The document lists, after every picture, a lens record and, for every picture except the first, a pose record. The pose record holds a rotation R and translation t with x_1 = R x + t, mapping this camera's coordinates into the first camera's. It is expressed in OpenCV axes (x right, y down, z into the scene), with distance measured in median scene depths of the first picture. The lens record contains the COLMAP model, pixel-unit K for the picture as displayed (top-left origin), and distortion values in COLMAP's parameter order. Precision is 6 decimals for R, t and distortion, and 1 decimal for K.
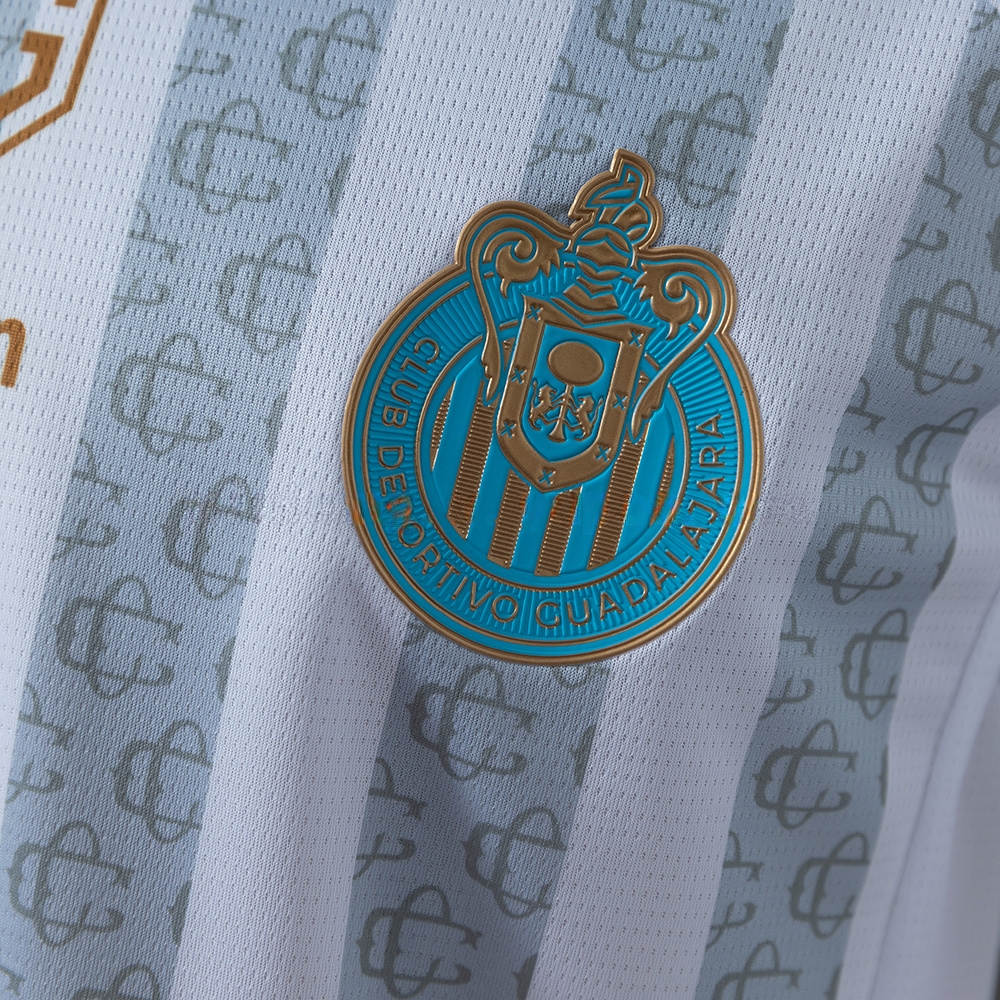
lens RADIAL K [[2118.5, 0, 500.0], [0, 2118.5, 498.8], [0, 0, 1]] dist [-0.009178, 0.000000]
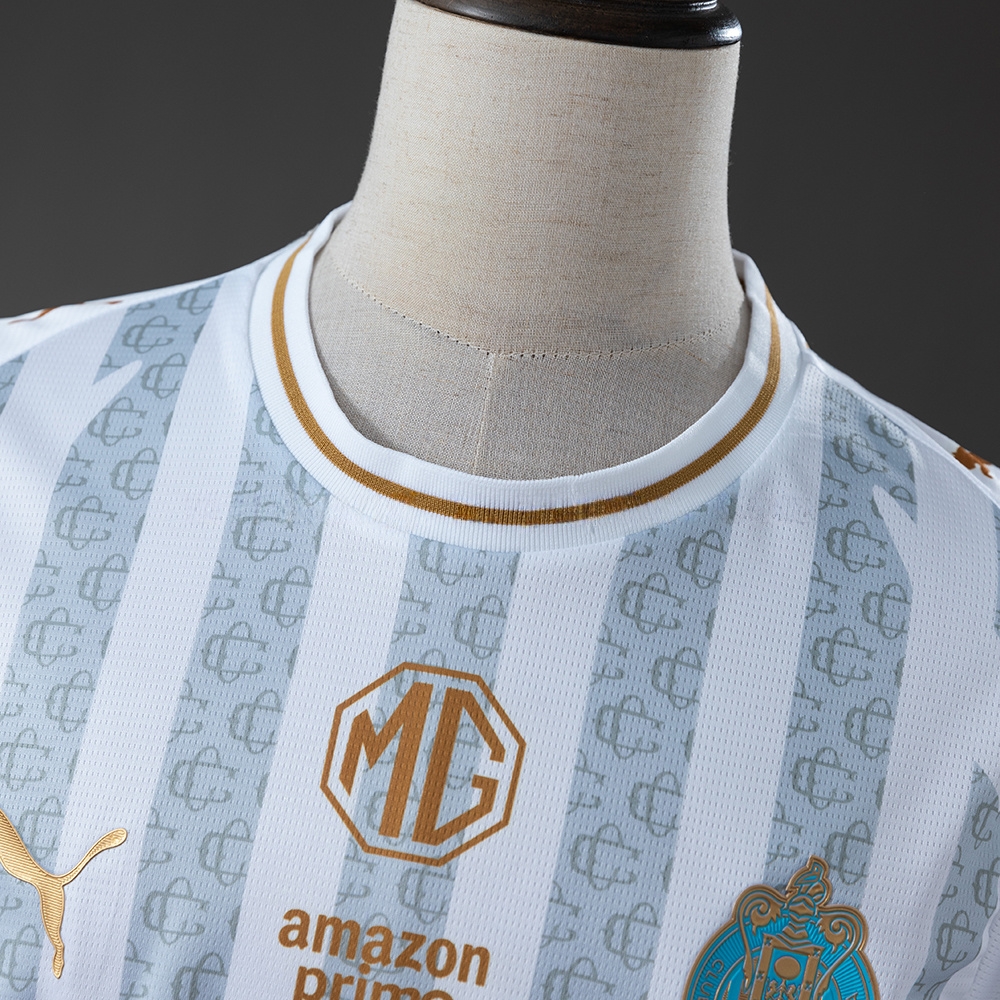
lens RADIAL K [[2798.0, 0, 499.7], [0, 2798.0, 500.5], [0, 0, 1]] dist [-0.024718, 0.000000]
pose [[0.943008, 0.013035, 0.332515, -1.026828], [-0.010993, 0.999907, -0.008020, -0.452476], [-0.332589, 0.003908, 0.943064, -1.245581]]
